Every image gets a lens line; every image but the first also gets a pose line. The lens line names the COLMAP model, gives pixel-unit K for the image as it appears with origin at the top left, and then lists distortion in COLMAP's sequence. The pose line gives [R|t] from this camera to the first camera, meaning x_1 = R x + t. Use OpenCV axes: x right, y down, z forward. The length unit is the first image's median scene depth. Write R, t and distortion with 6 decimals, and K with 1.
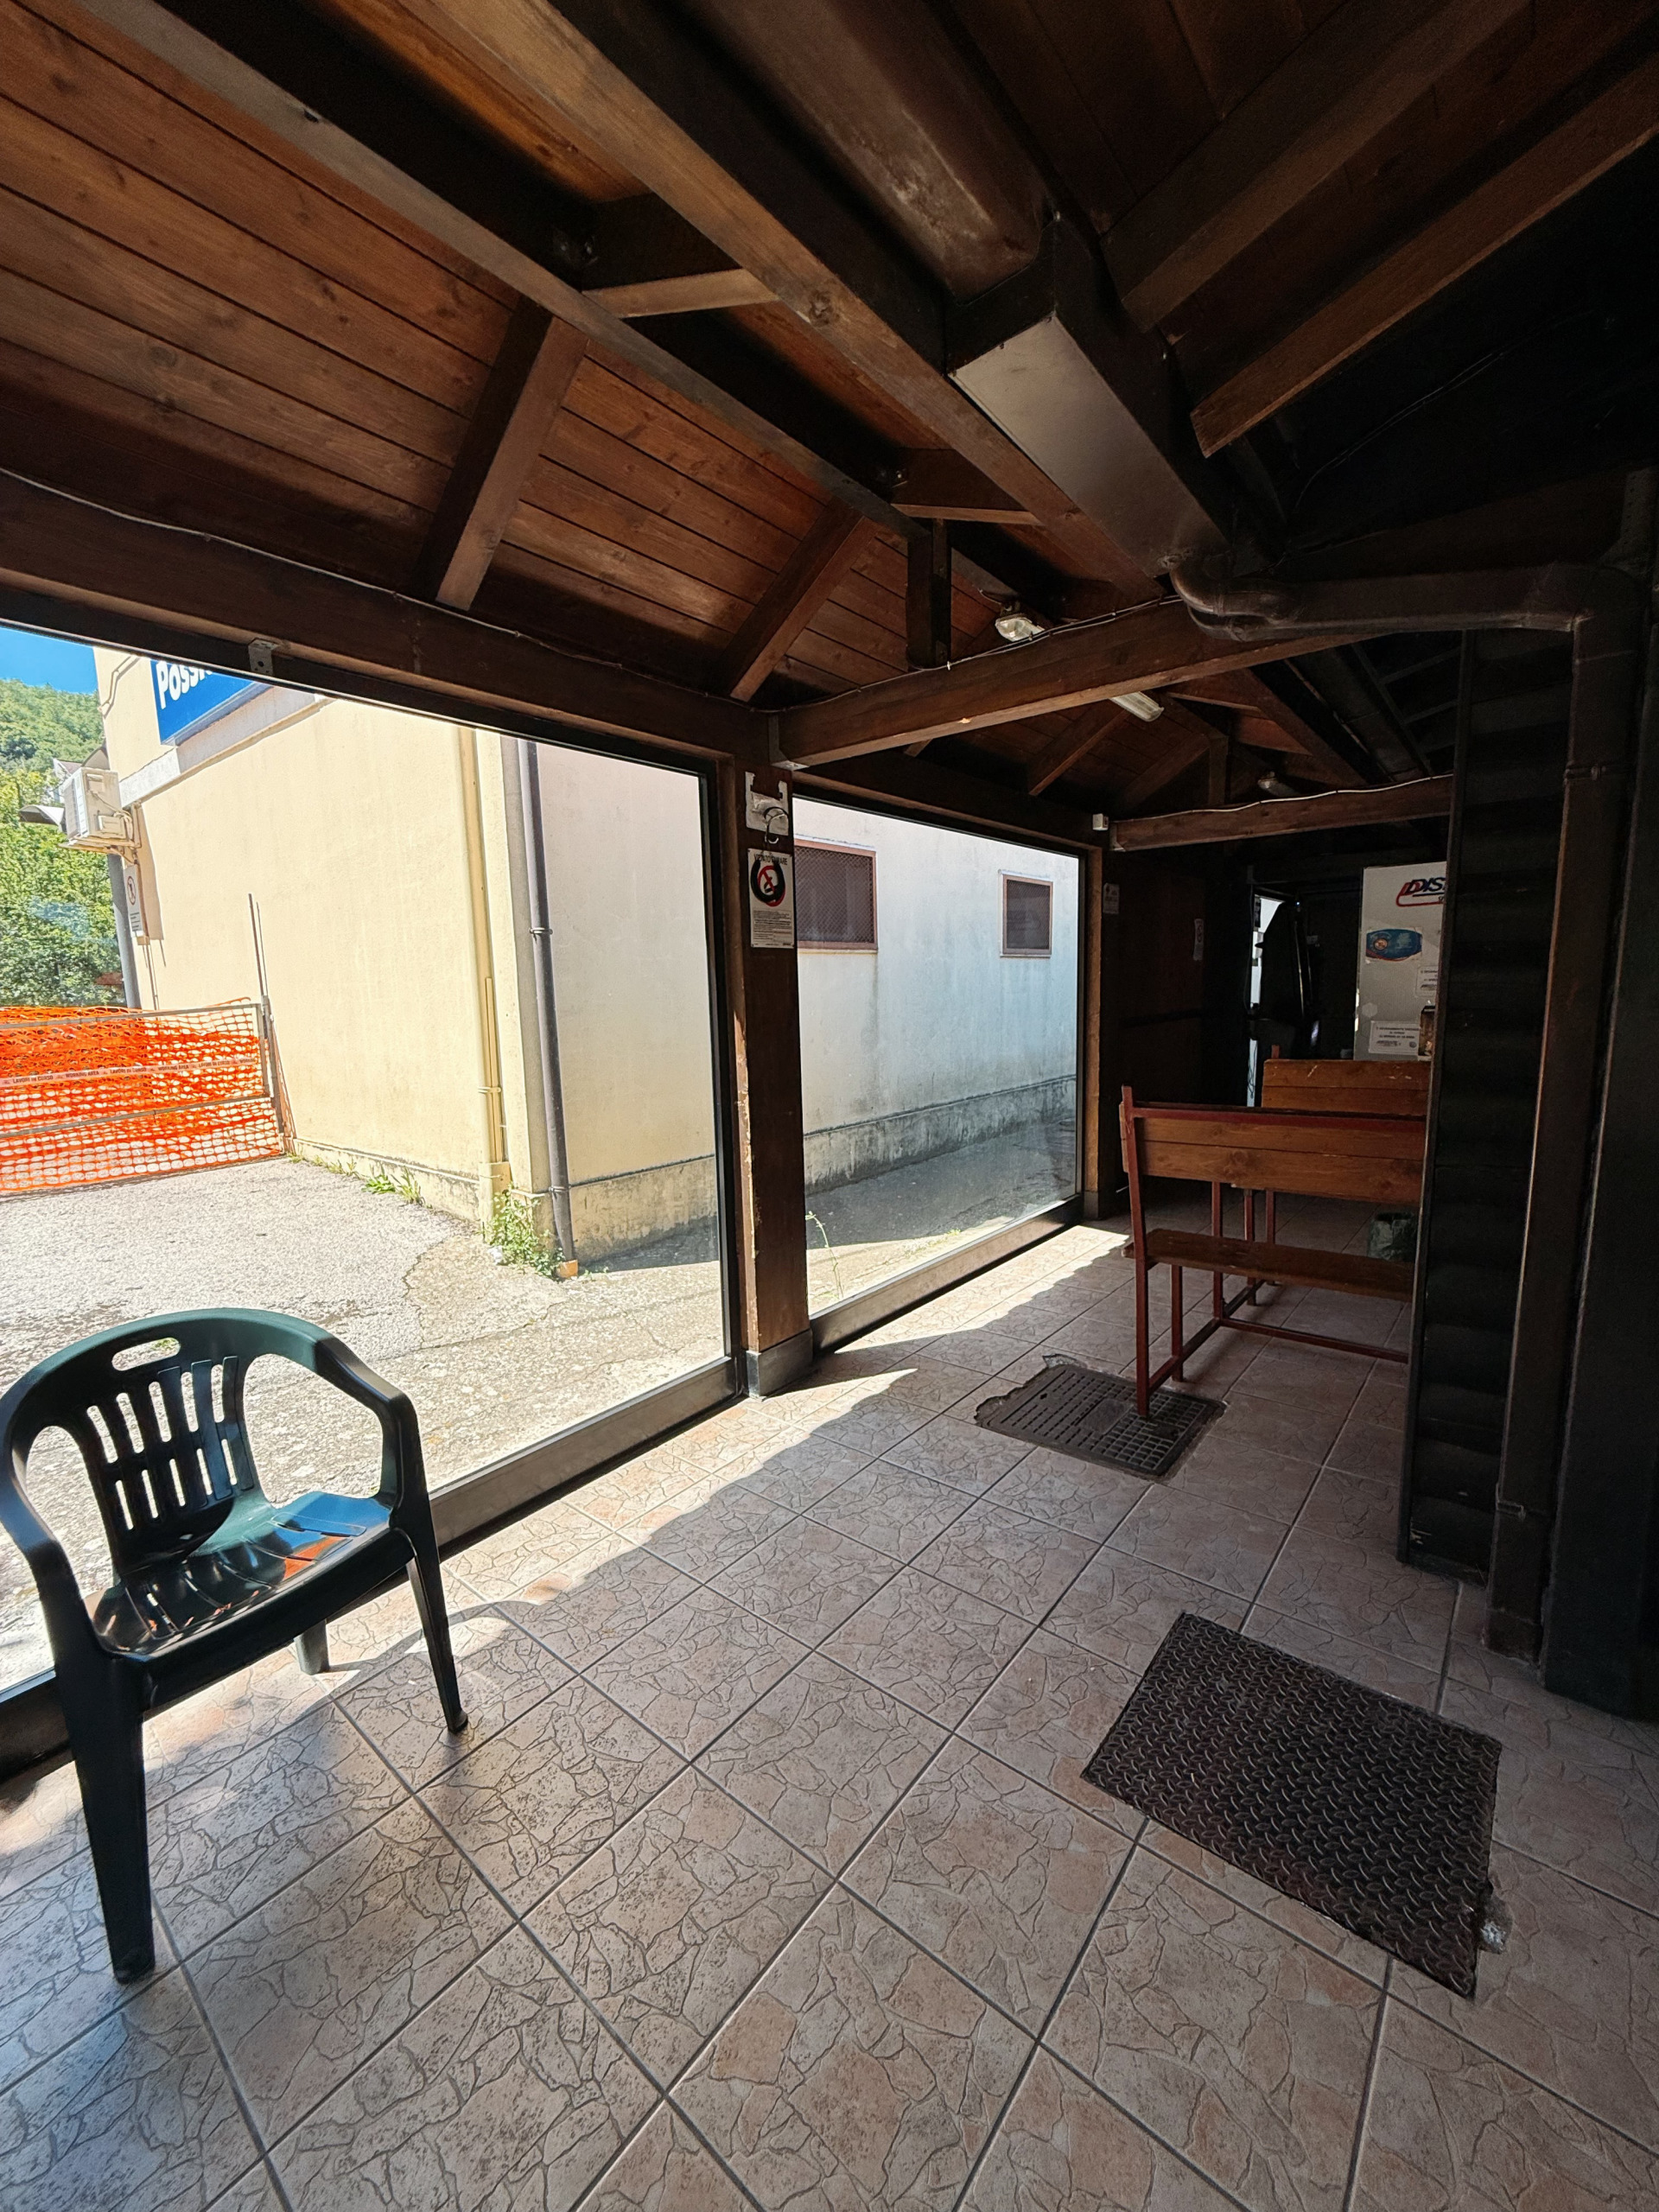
lens RADIAL K [[884.4, 0, 824.7], [0, 884.4, 1107.2], [0, 0, 1]] dist [-0.001110, 0.000727]
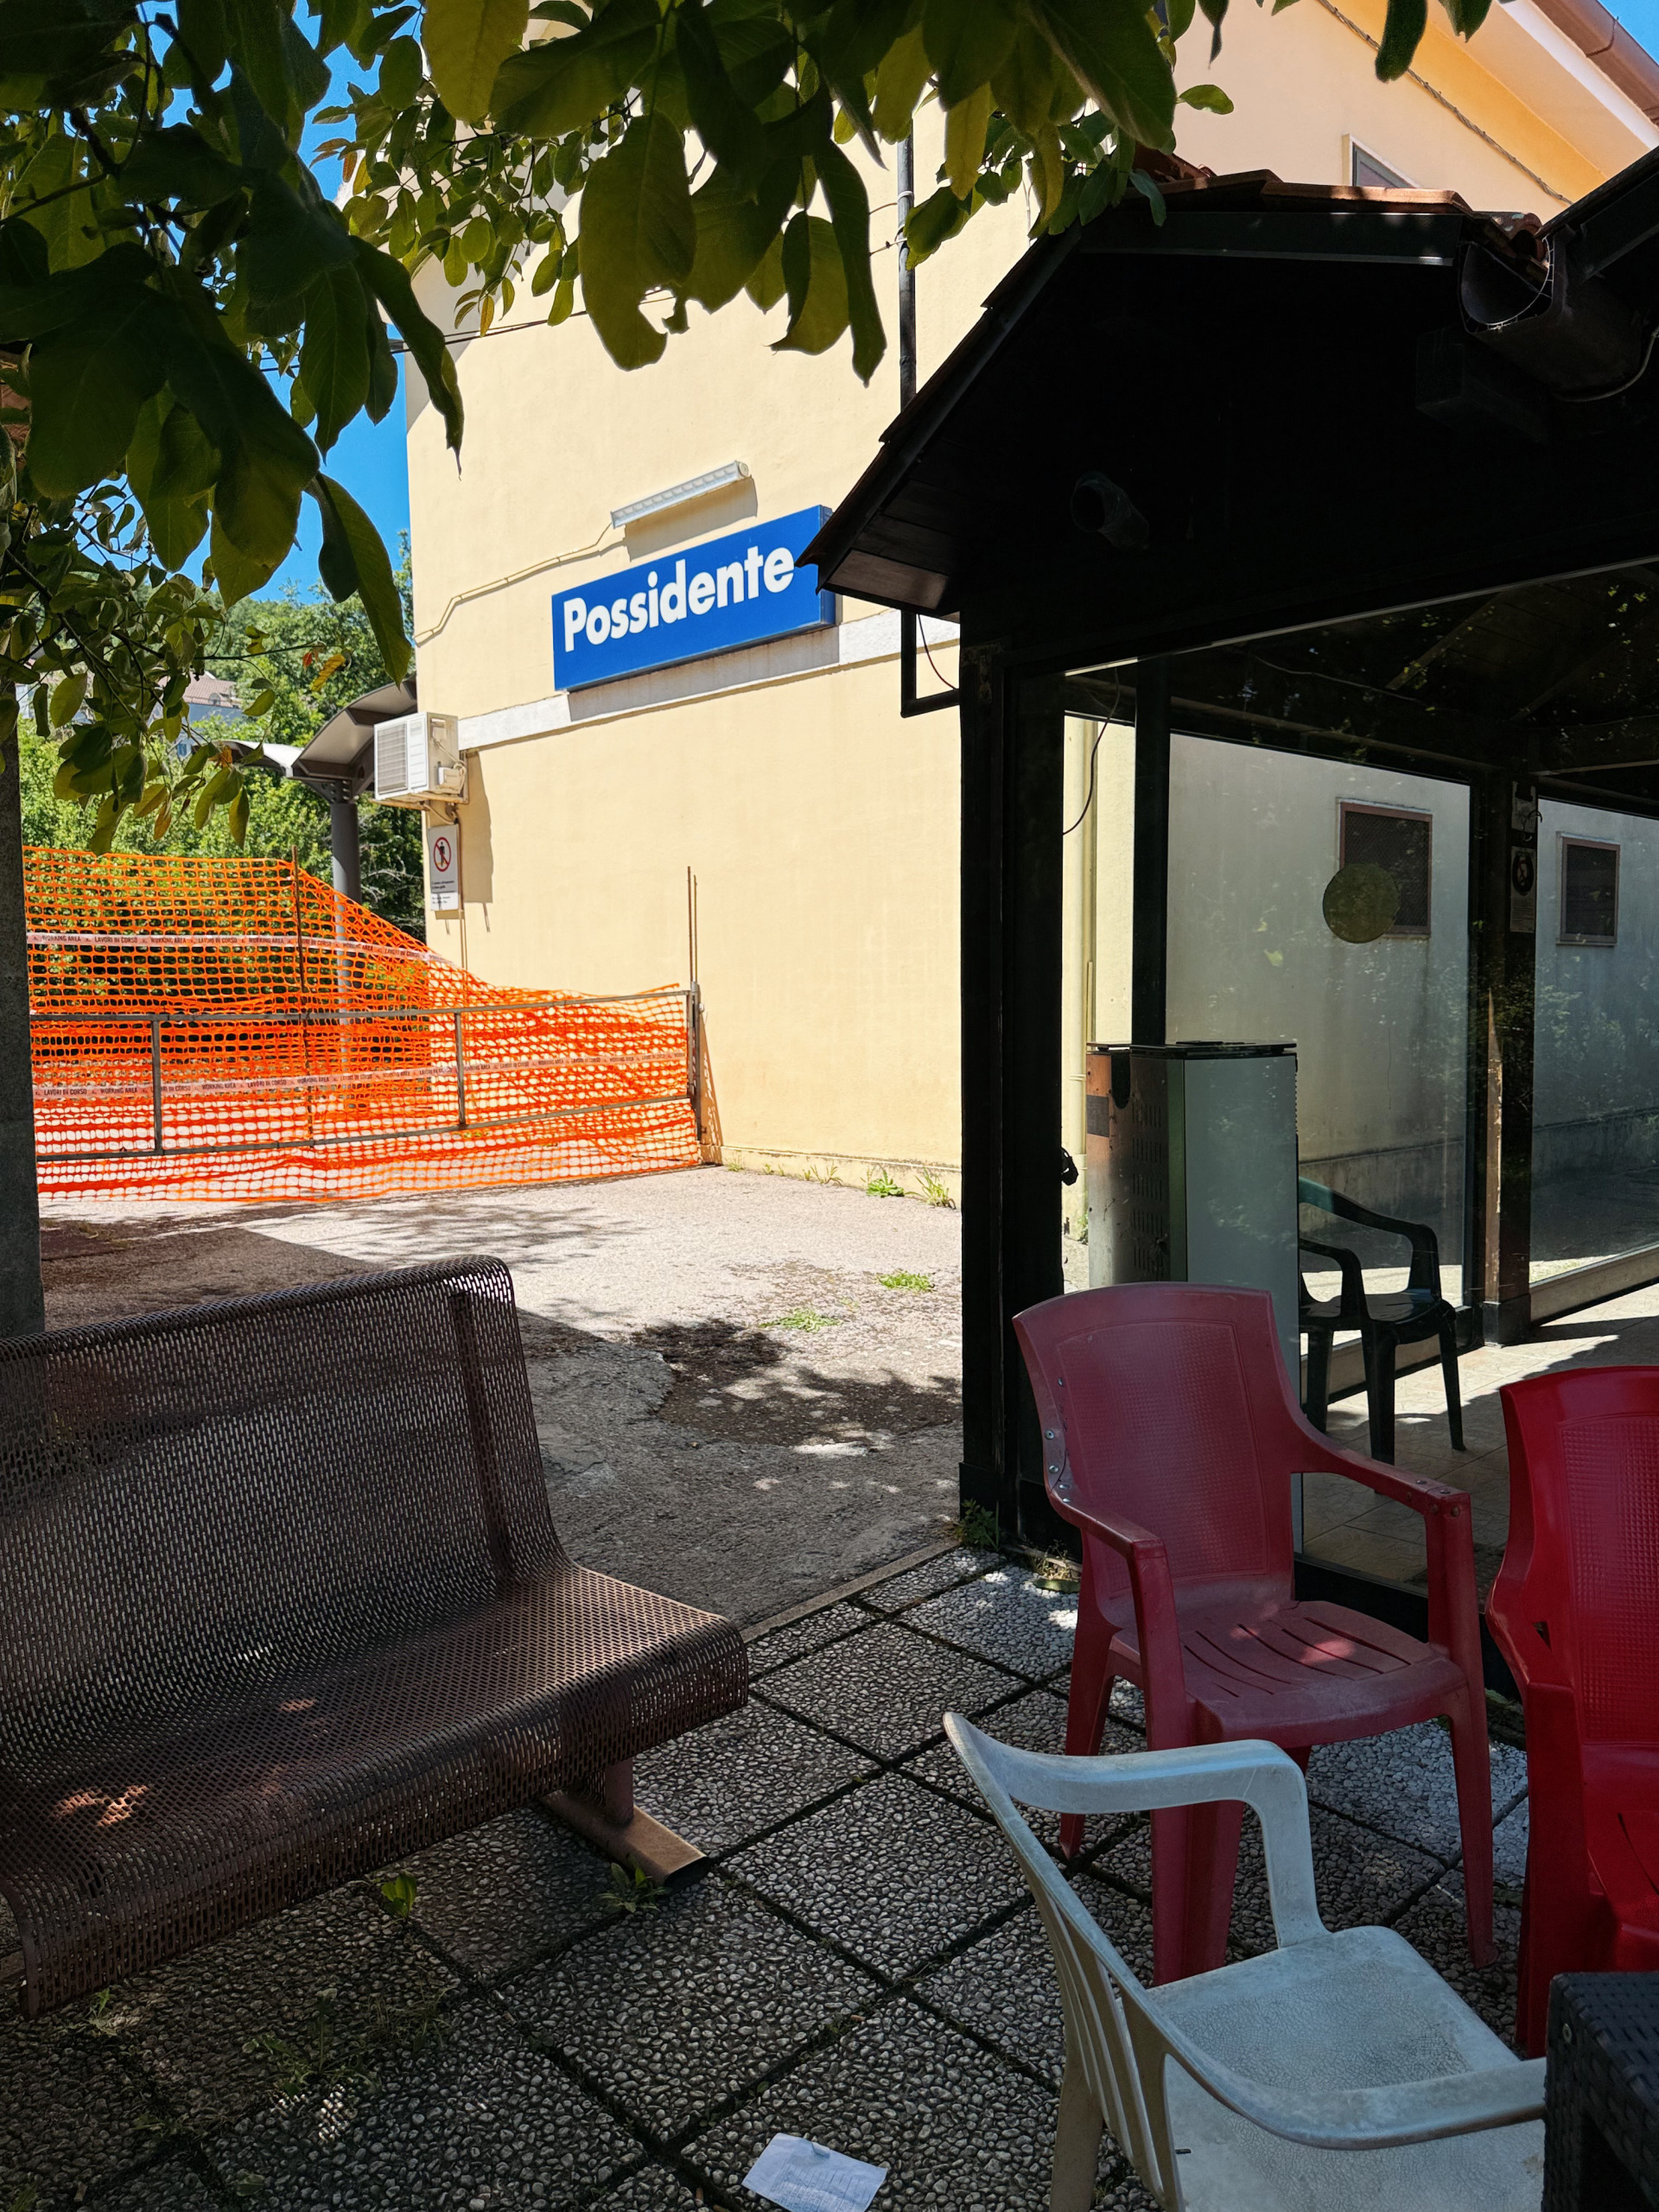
lens RADIAL K [[1567.3, 0, 815.6], [0, 1567.3, 1114.3], [0, 0, 1]] dist [0.049039, -0.027747]
pose [[0.993715, 0.021577, -0.109840, -0.366615], [-0.028069, 0.997927, -0.057906, 0.096453], [0.108363, 0.060626, 0.992261, -0.542387]]
